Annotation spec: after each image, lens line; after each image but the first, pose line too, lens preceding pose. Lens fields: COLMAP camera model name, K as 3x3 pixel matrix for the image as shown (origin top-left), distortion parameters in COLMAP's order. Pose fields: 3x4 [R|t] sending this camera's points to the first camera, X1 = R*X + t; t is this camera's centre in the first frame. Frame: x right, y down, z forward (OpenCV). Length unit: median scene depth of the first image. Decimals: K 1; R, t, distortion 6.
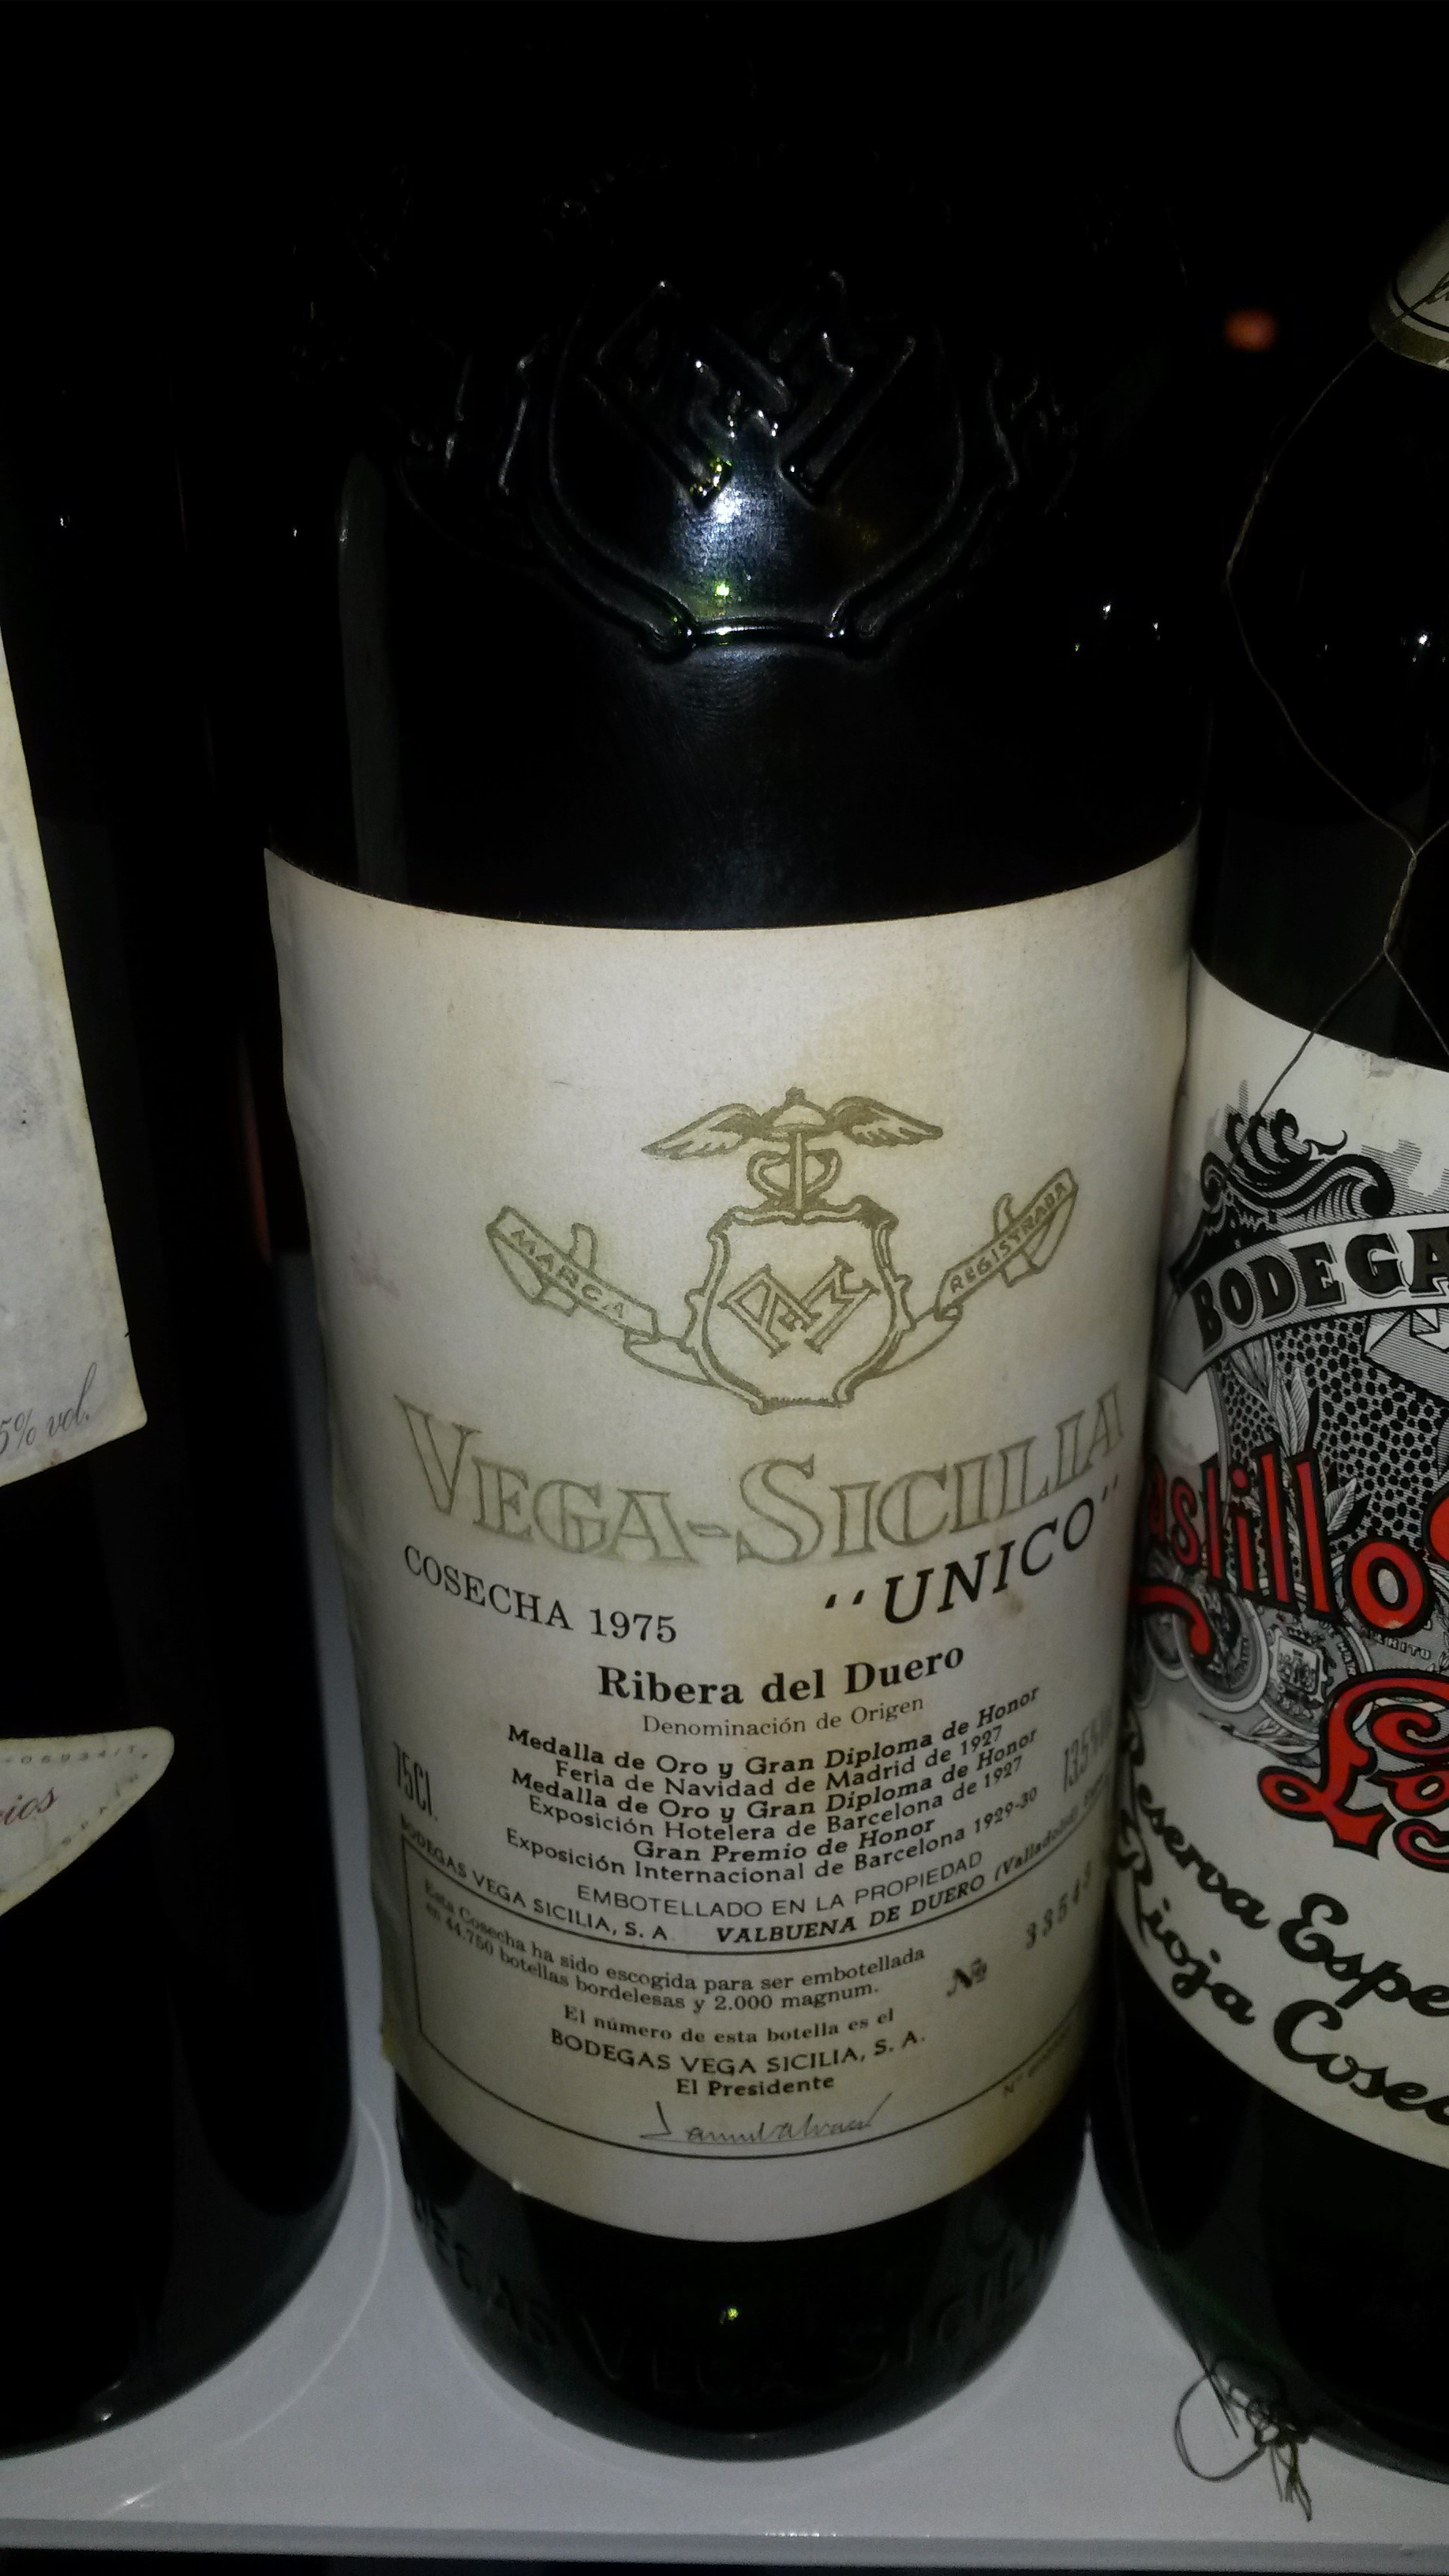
lens RADIAL K [[2250.7, 0, 719.3], [0, 2250.7, 1277.4], [0, 0, 1]] dist [0.032684, -0.083950]
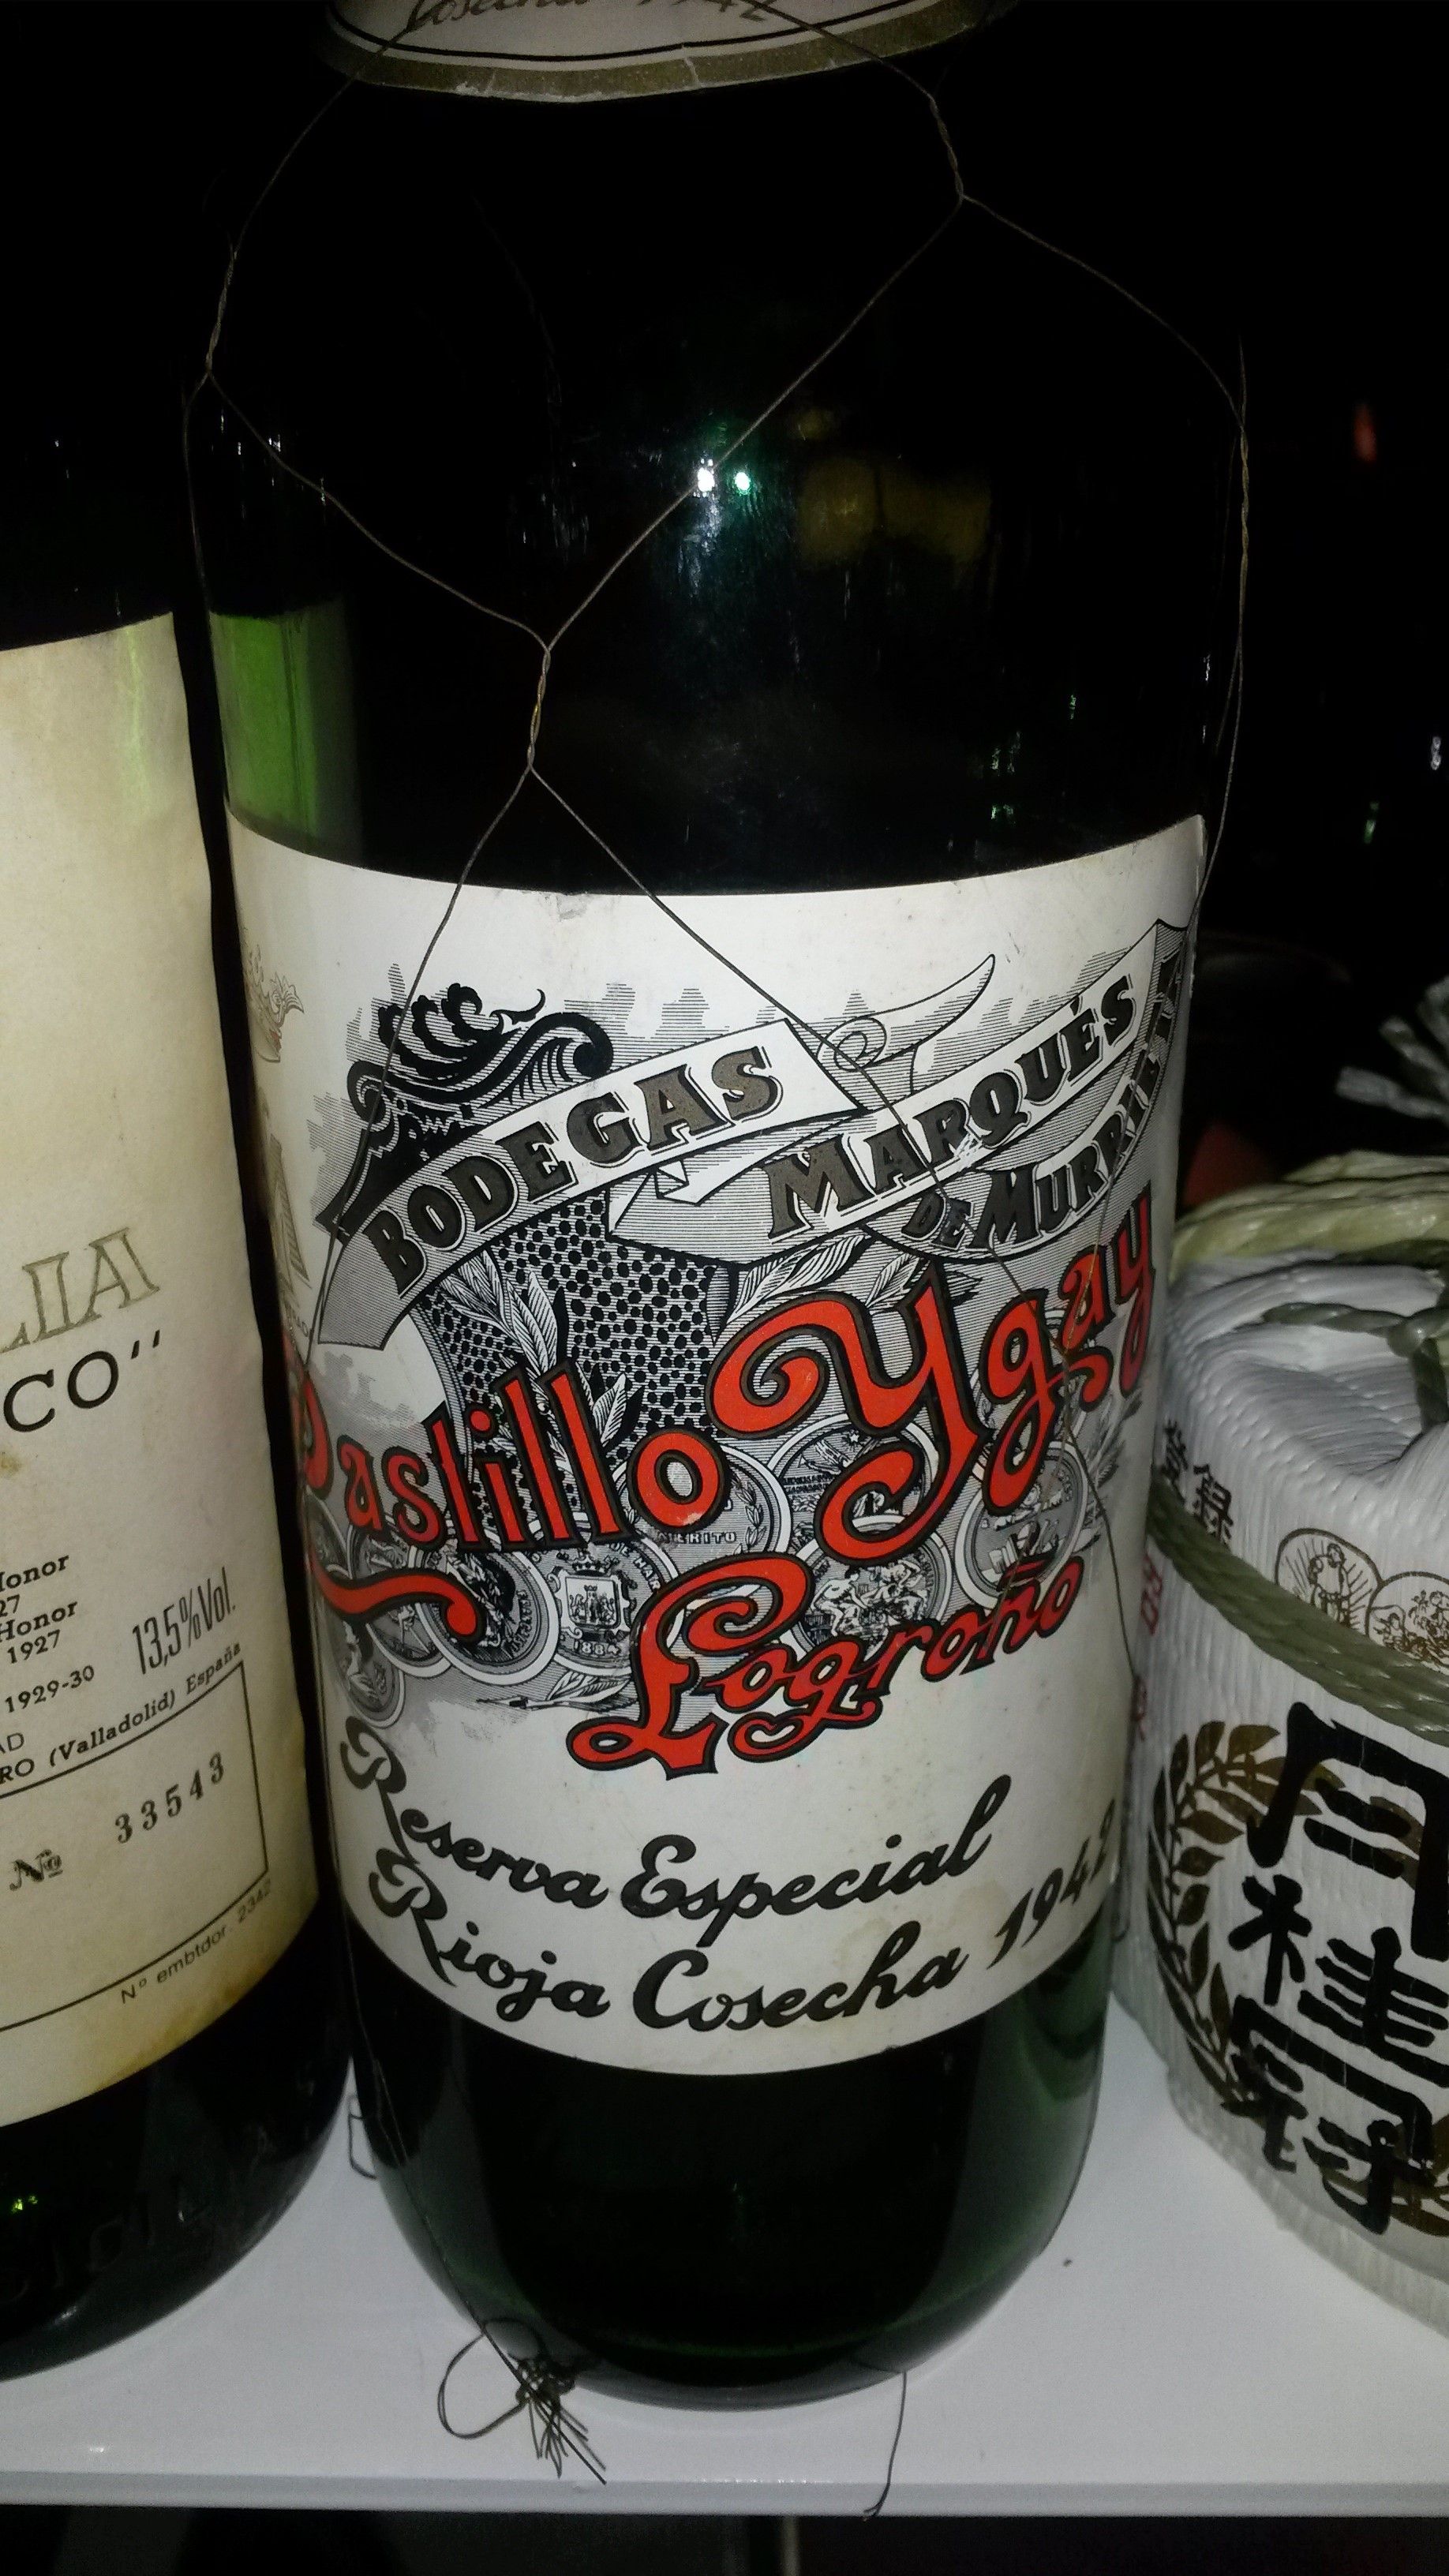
lens RADIAL K [[2250.7, 0, 724.8], [0, 2250.7, 1303.5], [0, 0, 1]] dist [0.032684, -0.083950]
pose [[0.787497, -0.258711, 0.559389, -0.173779], [0.265244, 0.961542, 0.071295, 0.008520], [-0.556321, 0.092230, 0.825833, 0.225211]]
